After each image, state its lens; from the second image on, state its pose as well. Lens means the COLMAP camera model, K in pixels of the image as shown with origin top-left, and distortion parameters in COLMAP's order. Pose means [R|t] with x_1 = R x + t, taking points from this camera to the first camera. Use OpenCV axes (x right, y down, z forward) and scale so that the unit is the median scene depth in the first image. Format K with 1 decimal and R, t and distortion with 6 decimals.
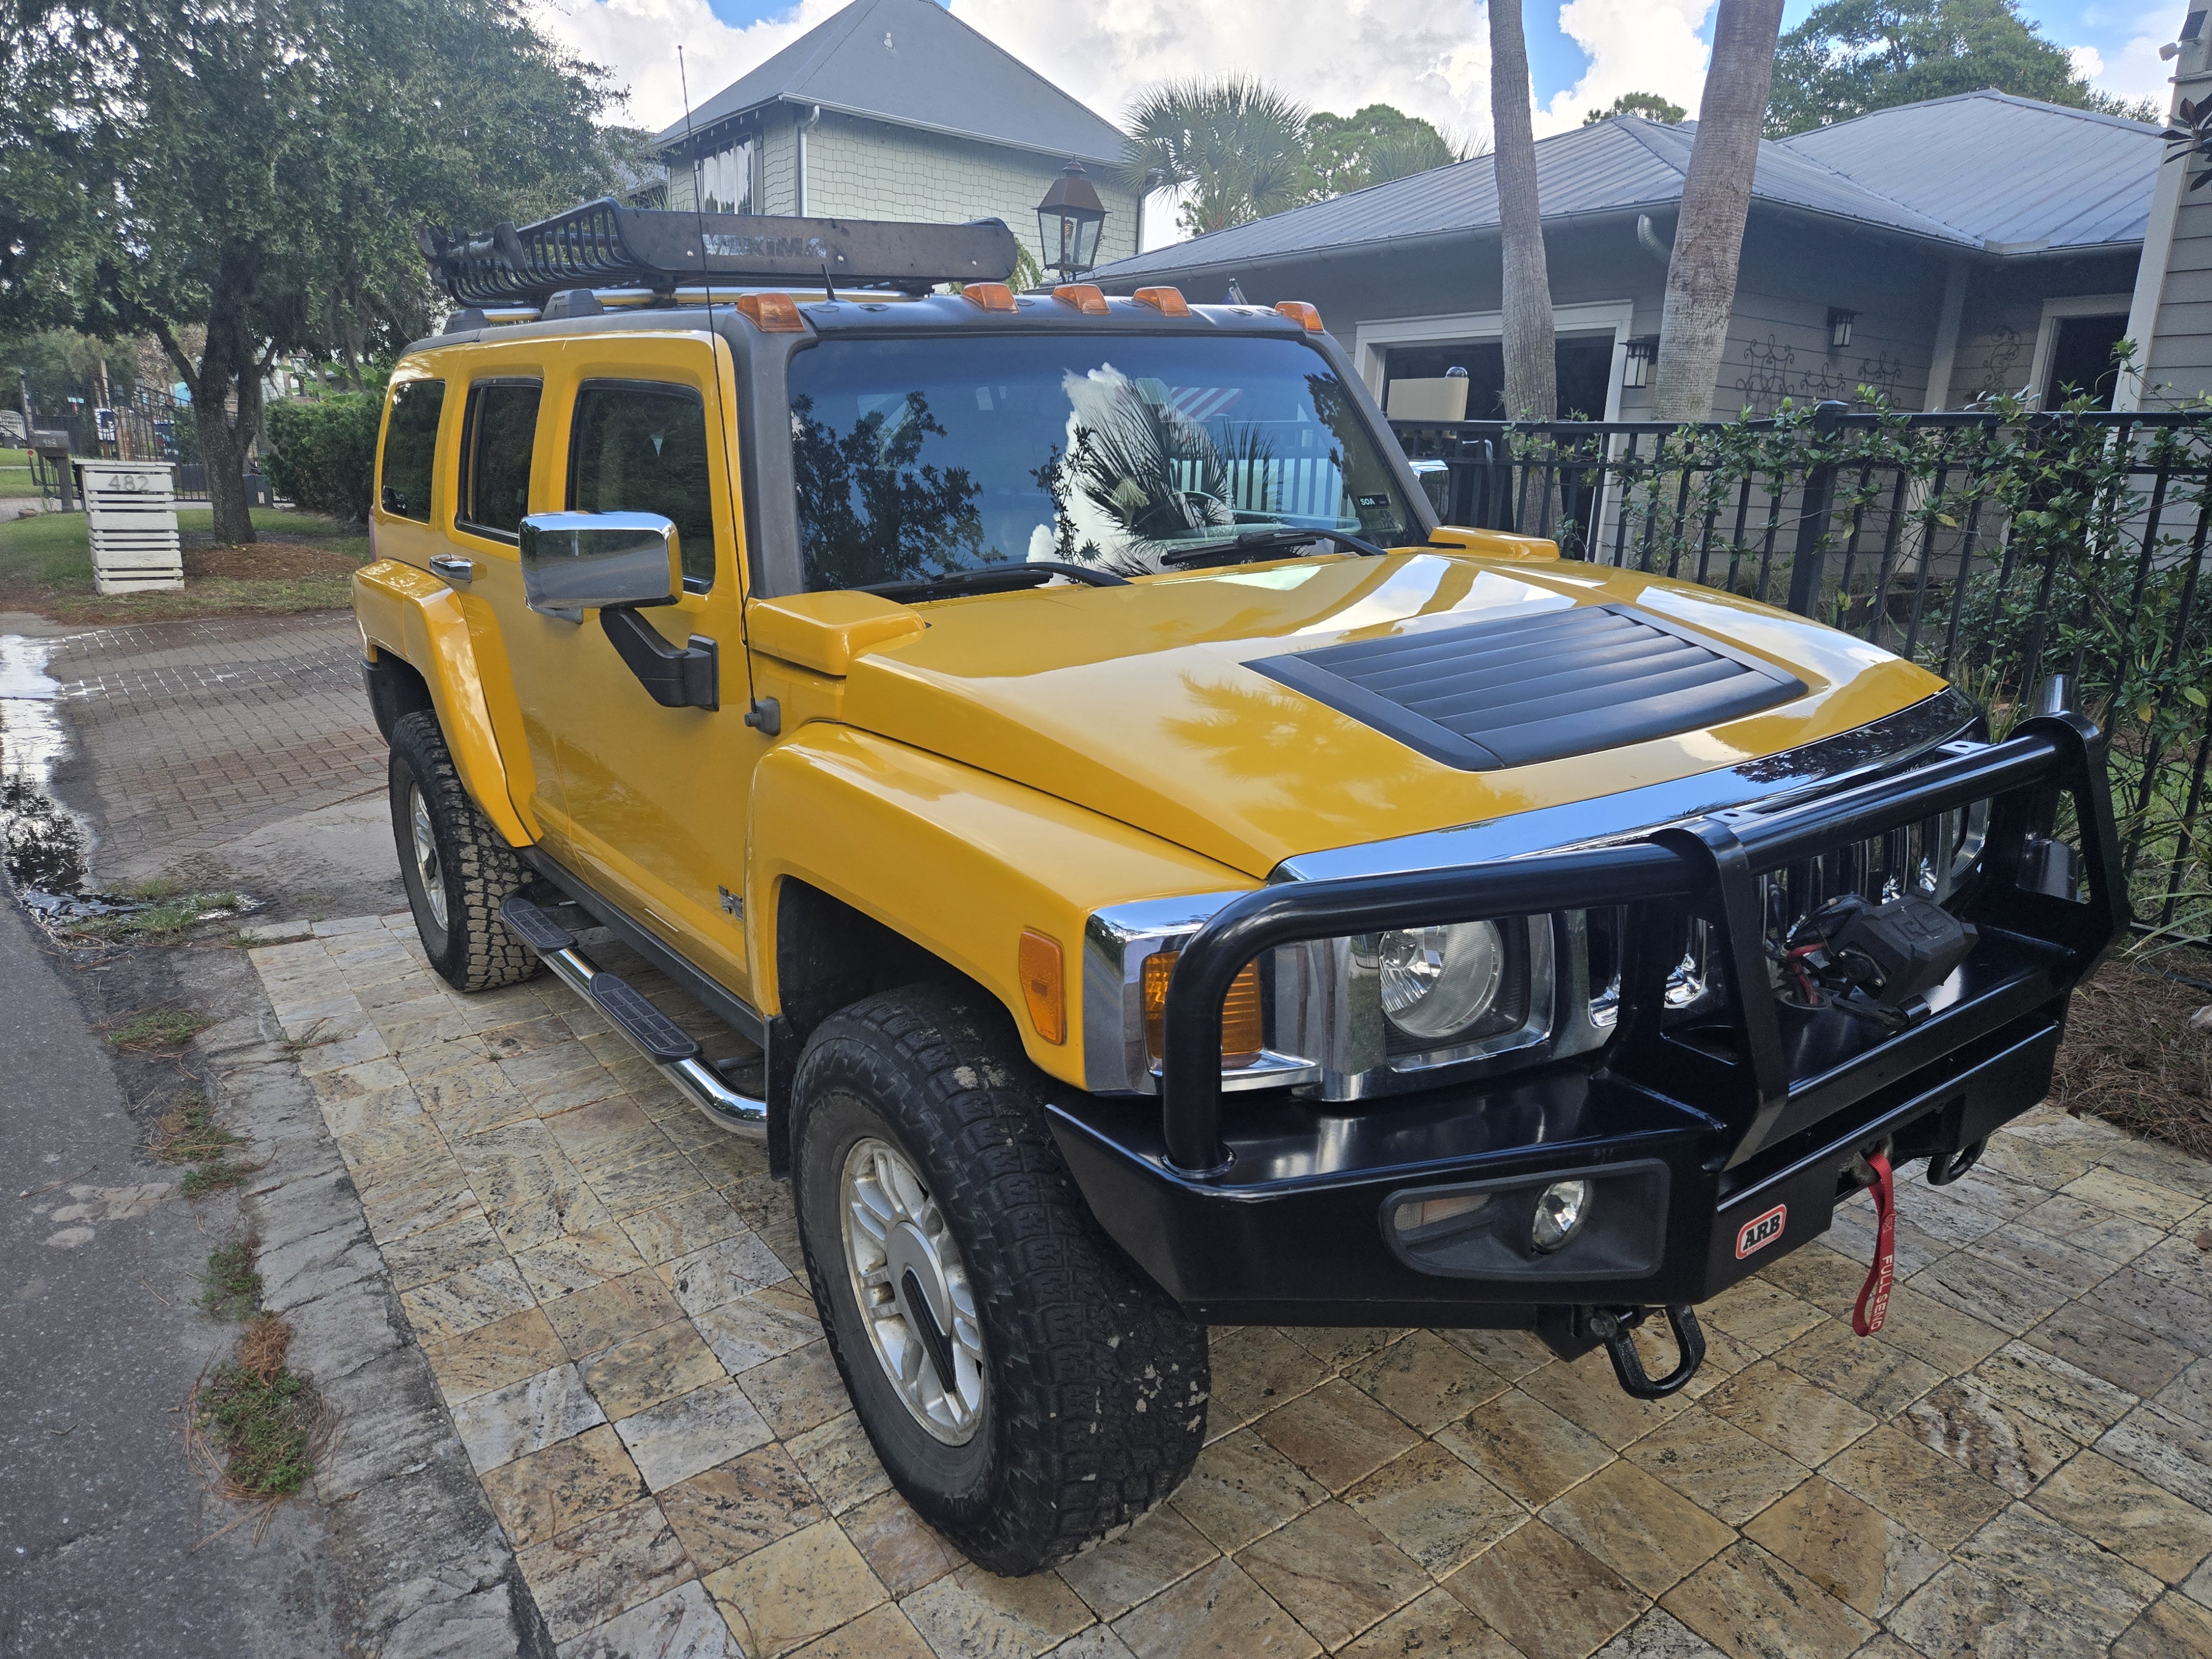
lens RADIAL K [[1491.6, 0, 1126.8], [0, 1491.6, 857.4], [0, 0, 1]] dist [0.065270, -0.049759]
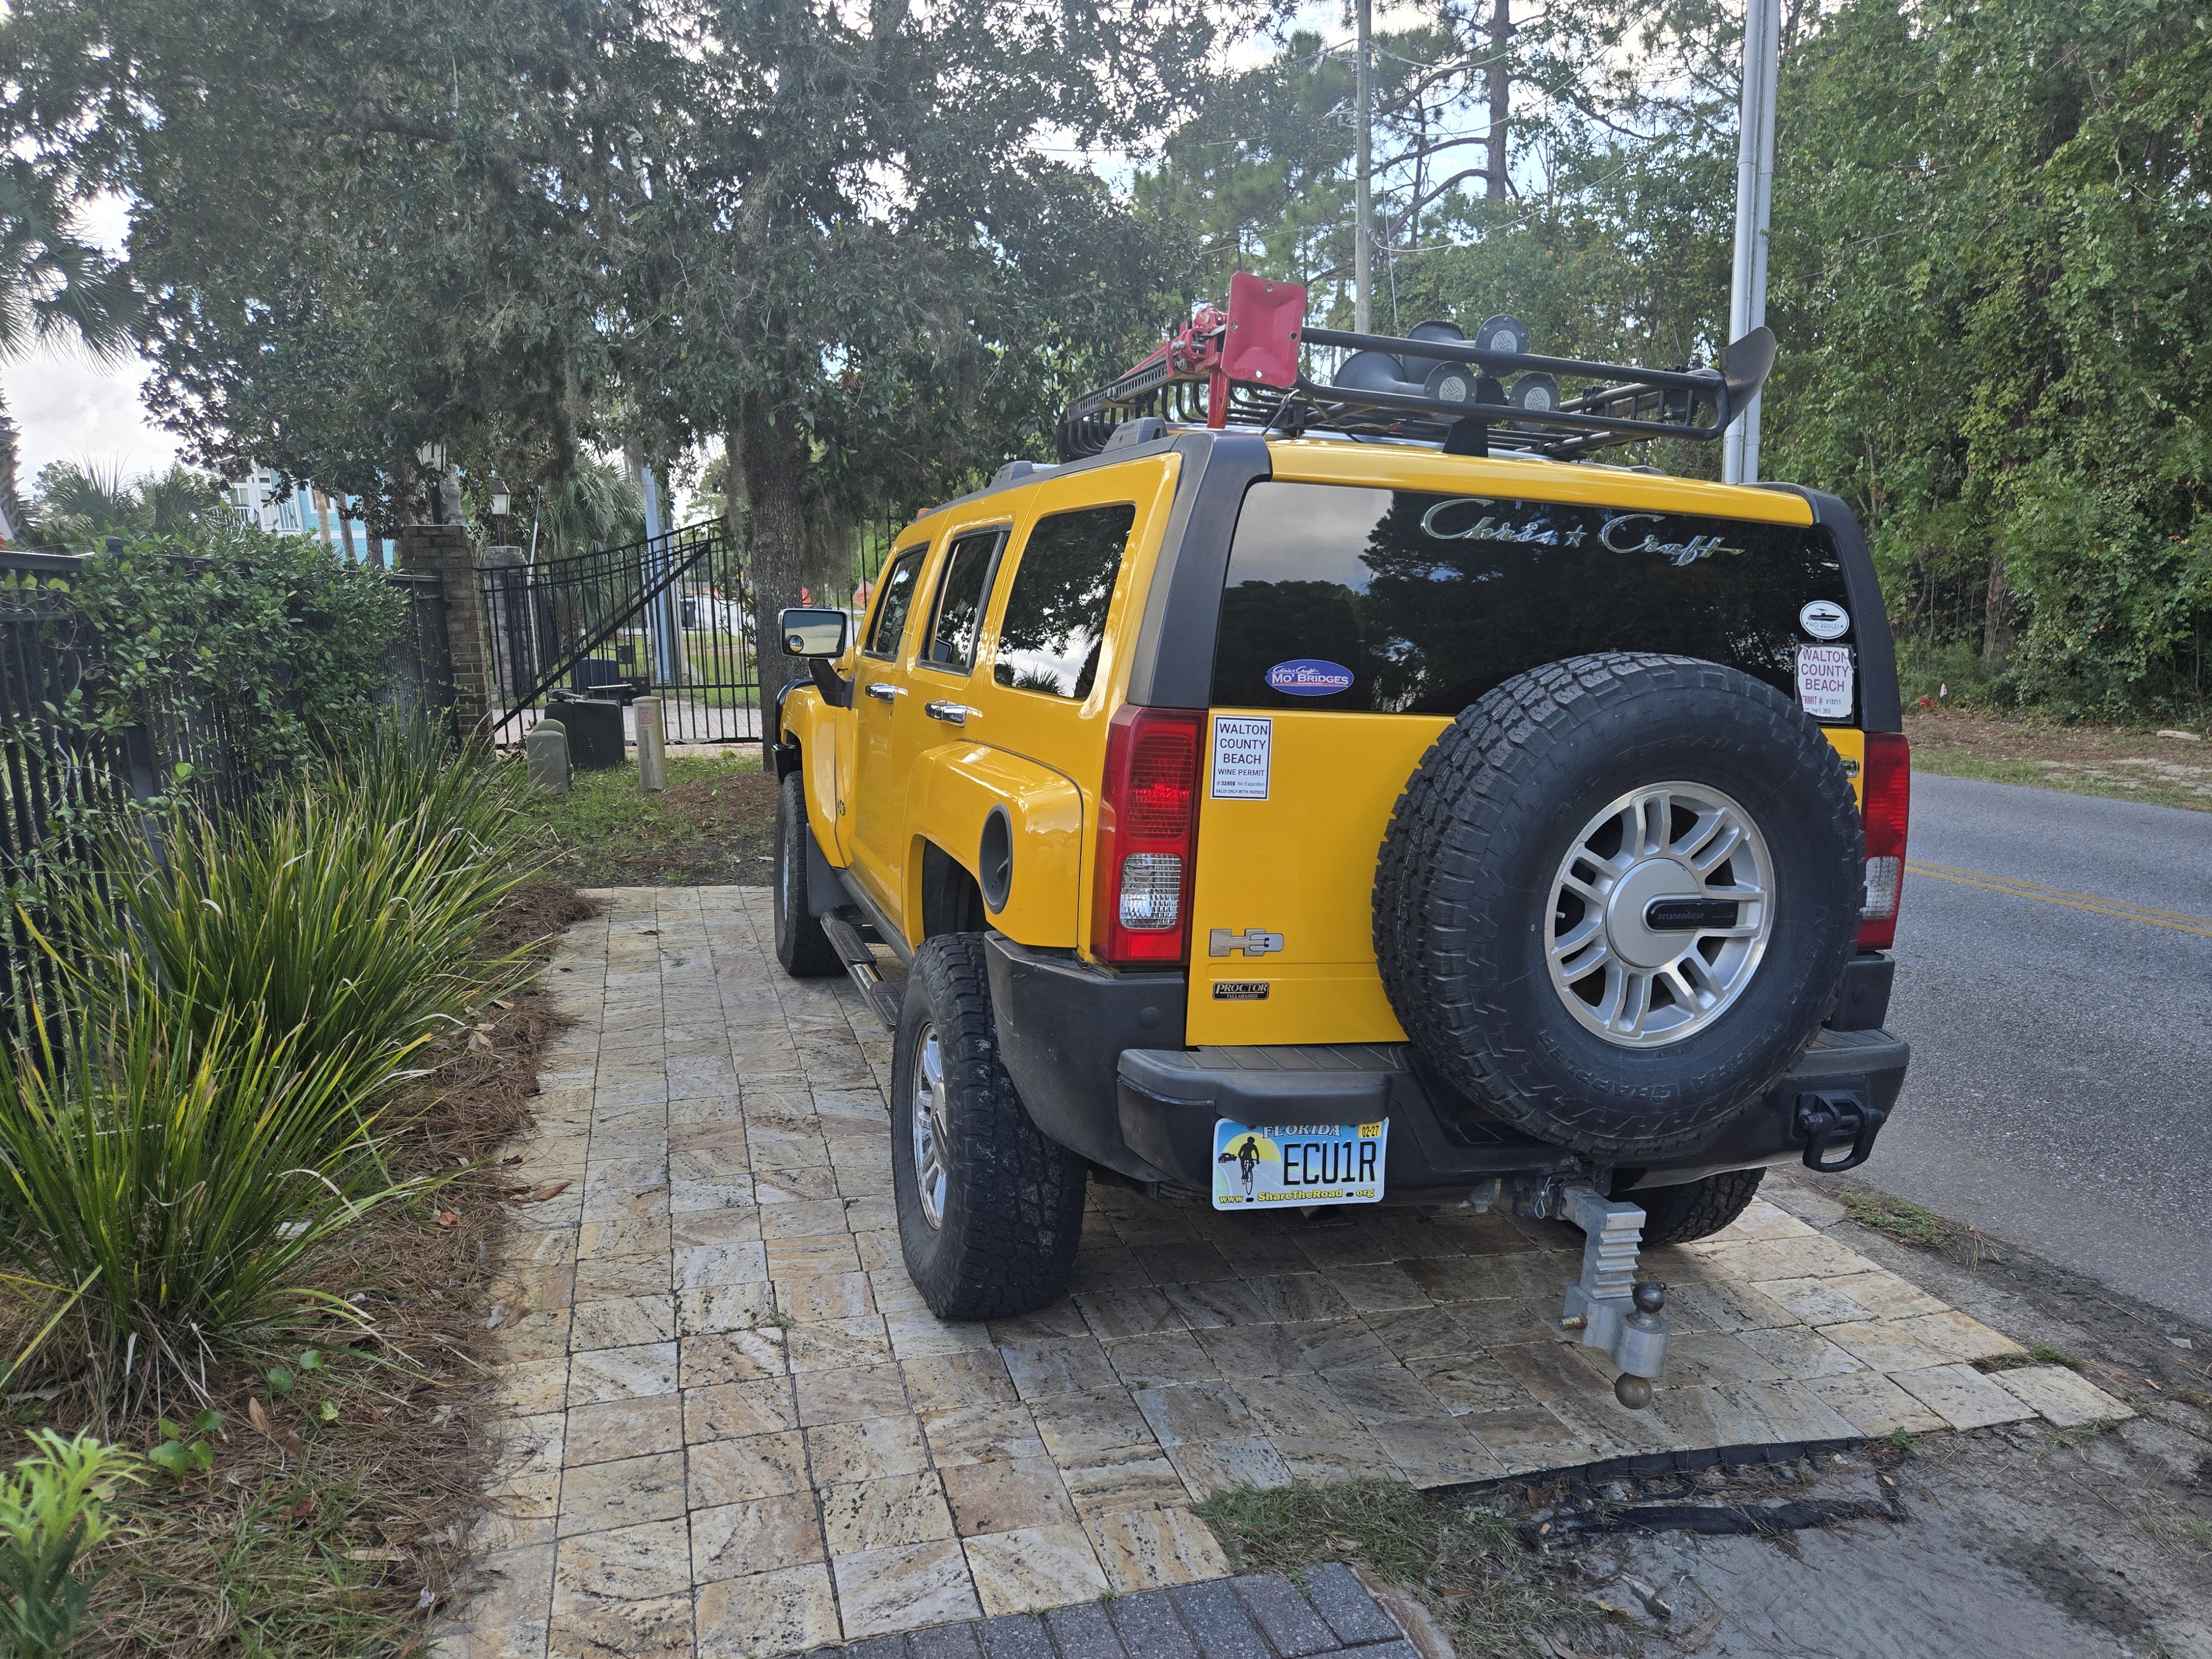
lens RADIAL K [[1491.6, 0, 1126.8], [0, 1491.6, 857.4], [0, 0, 1]] dist [0.065270, -0.049759]
pose [[-0.957409, -0.070192, 0.280072, -0.550084], [0.057669, 0.903969, 0.423691, -0.697449], [-0.282916, 0.421797, -0.861421, 2.450942]]
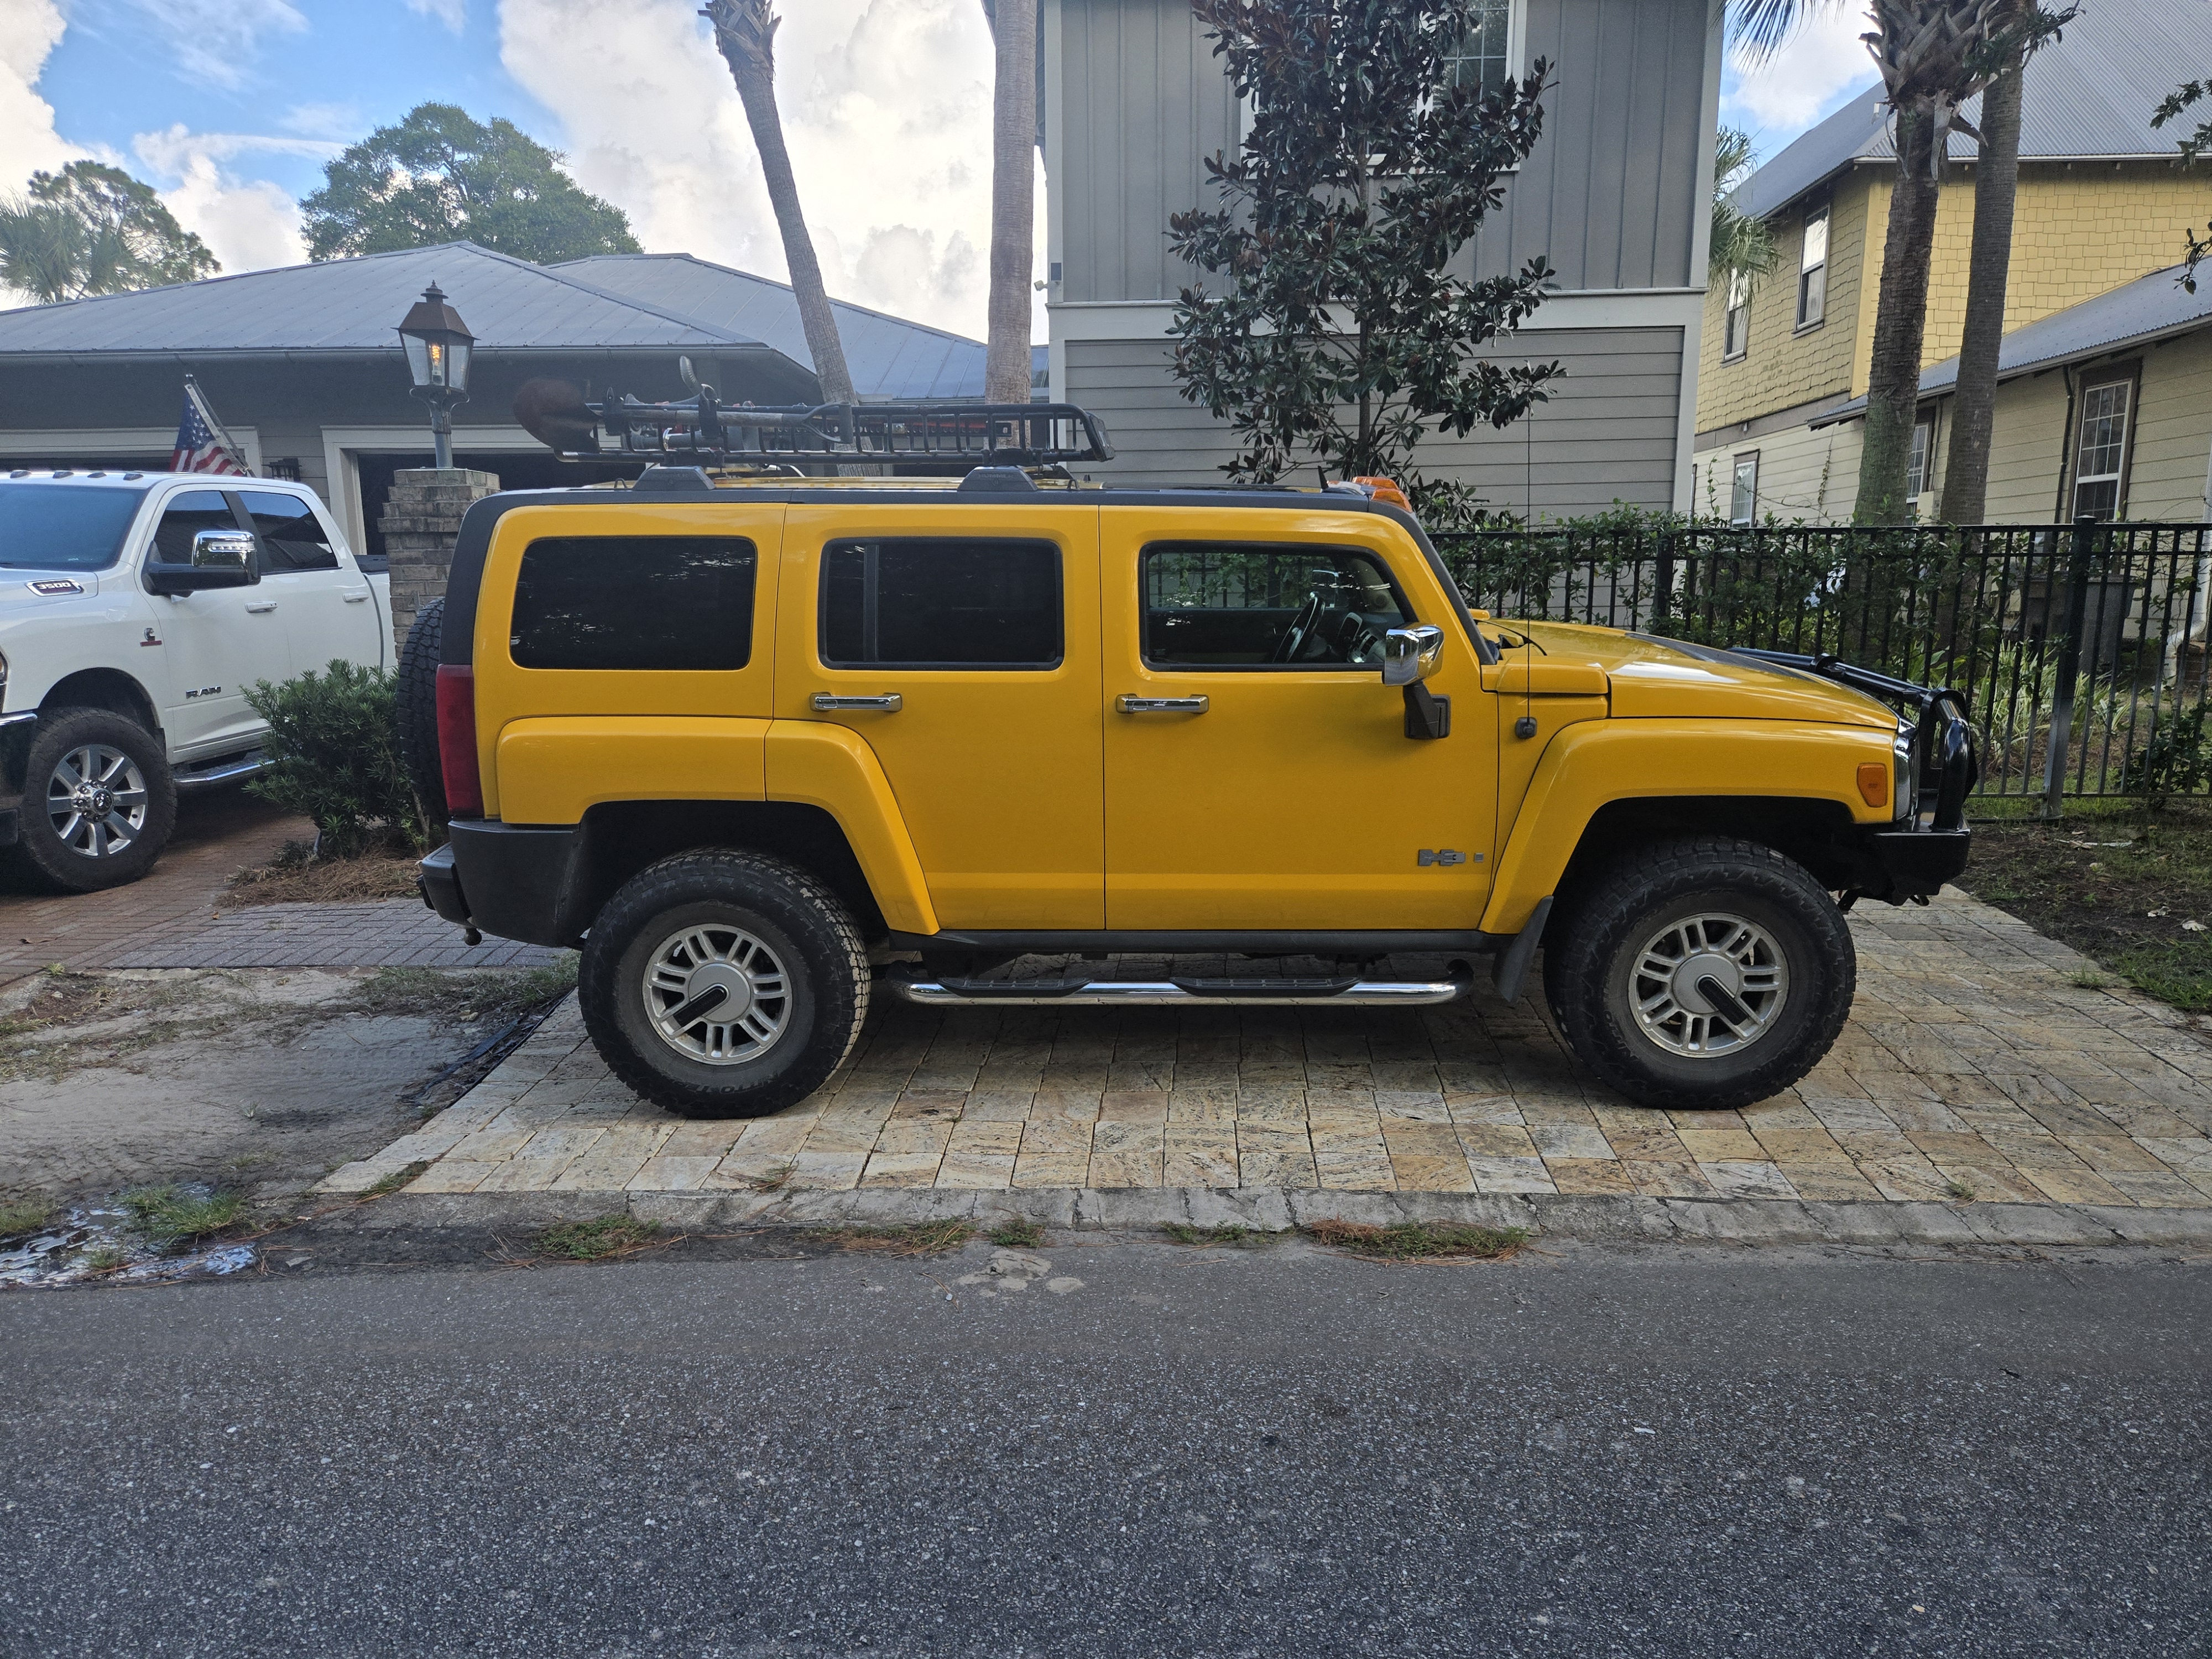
lens RADIAL K [[1502.0, 0, 1106.0], [0, 1502.0, 829.5], [0, 0, 1]] dist [0.051524, -0.007867]
pose [[0.612005, -0.172812, 0.771742, -1.452861], [0.228851, 0.972783, 0.036348, -0.116406], [-0.757018, 0.154368, 0.634896, 0.193168]]
